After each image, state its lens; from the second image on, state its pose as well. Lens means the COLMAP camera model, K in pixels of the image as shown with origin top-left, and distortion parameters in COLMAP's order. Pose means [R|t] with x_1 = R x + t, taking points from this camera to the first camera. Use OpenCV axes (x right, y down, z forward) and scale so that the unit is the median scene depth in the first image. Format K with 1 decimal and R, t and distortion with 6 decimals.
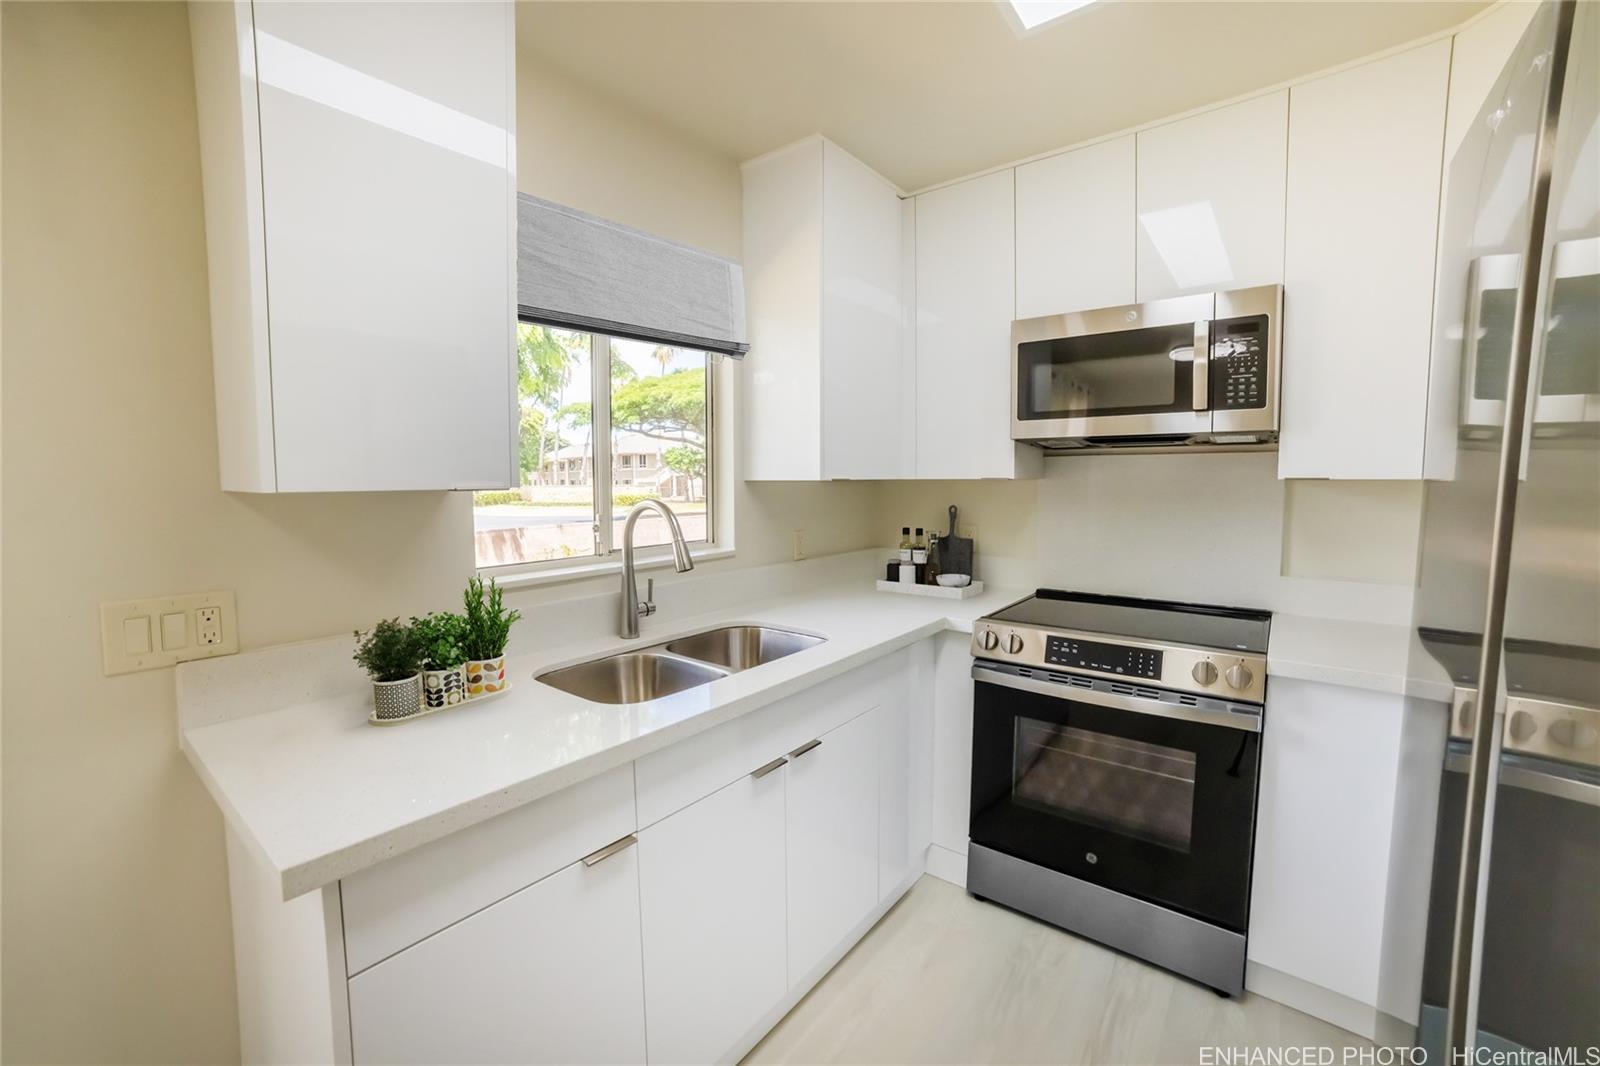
lens RADIAL K [[664.3, 0, 810.4], [0, 664.3, 527.3], [0, 0, 1]] dist [-0.068926, 0.031170]
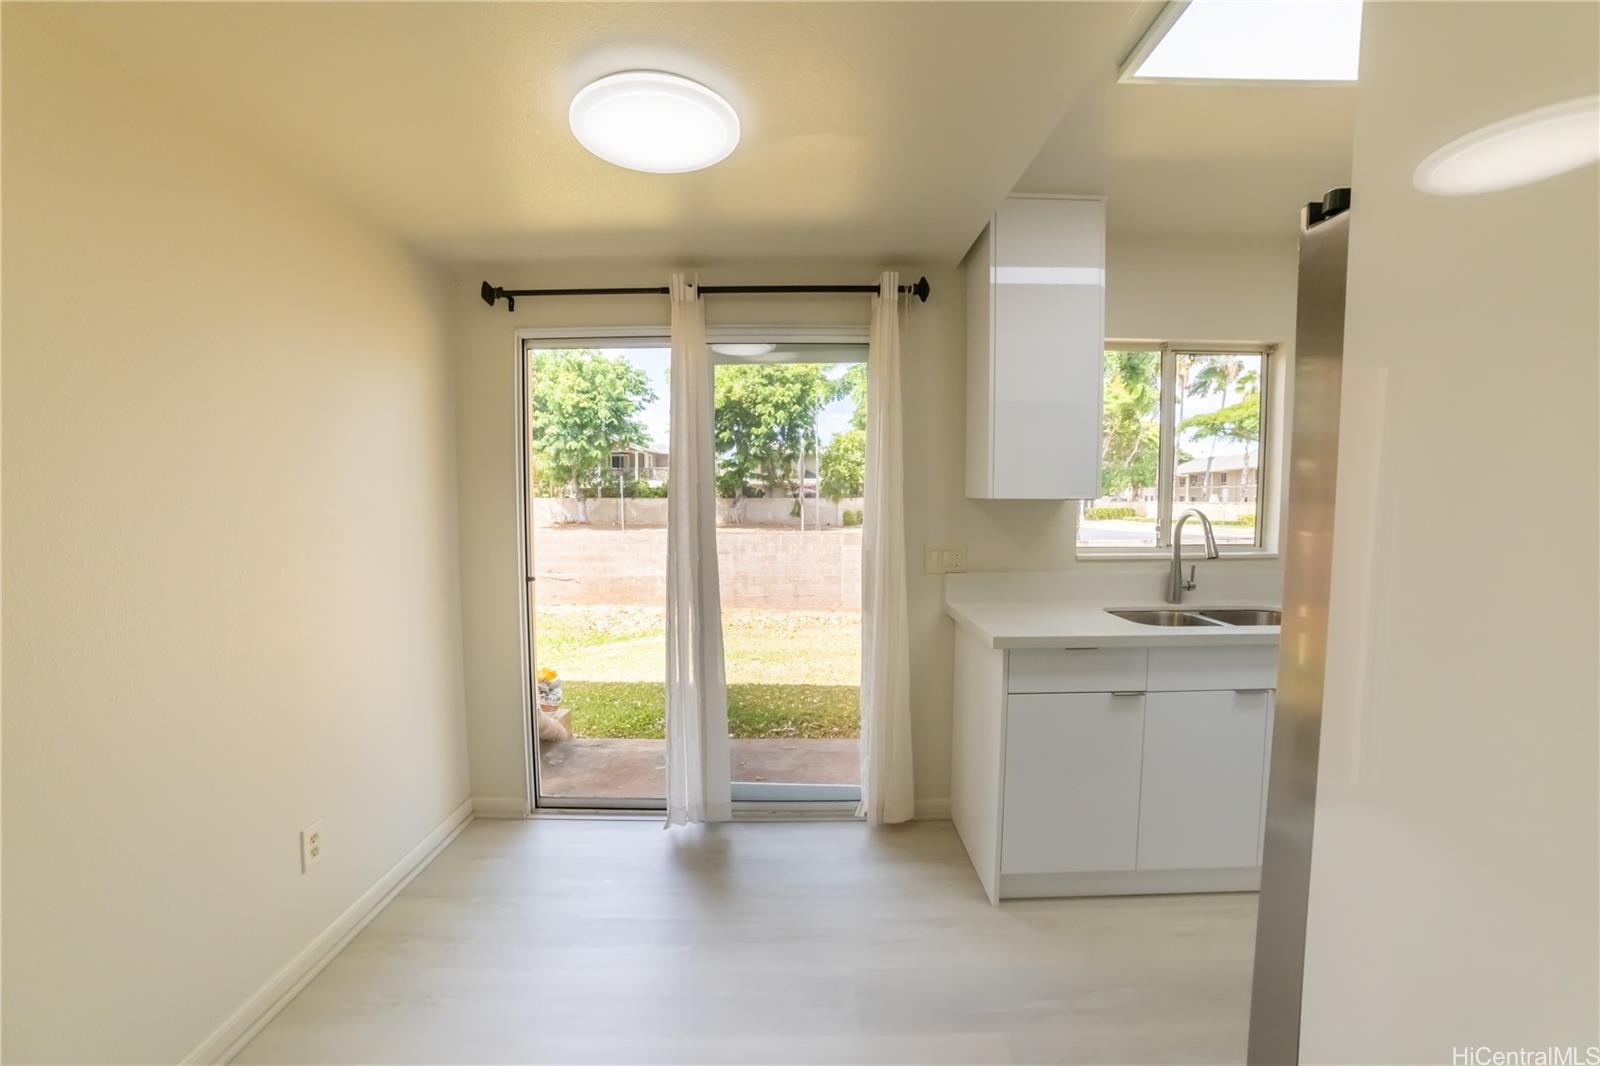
lens RADIAL K [[664.3, 0, 810.4], [0, 664.3, 527.3], [0, 0, 1]] dist [-0.068926, 0.031170]
pose [[0.639622, 0.046383, -0.767289, 0.298366], [-0.064184, 0.997915, 0.006820, 0.039237], [0.766005, 0.044886, 0.641265, -0.526479]]
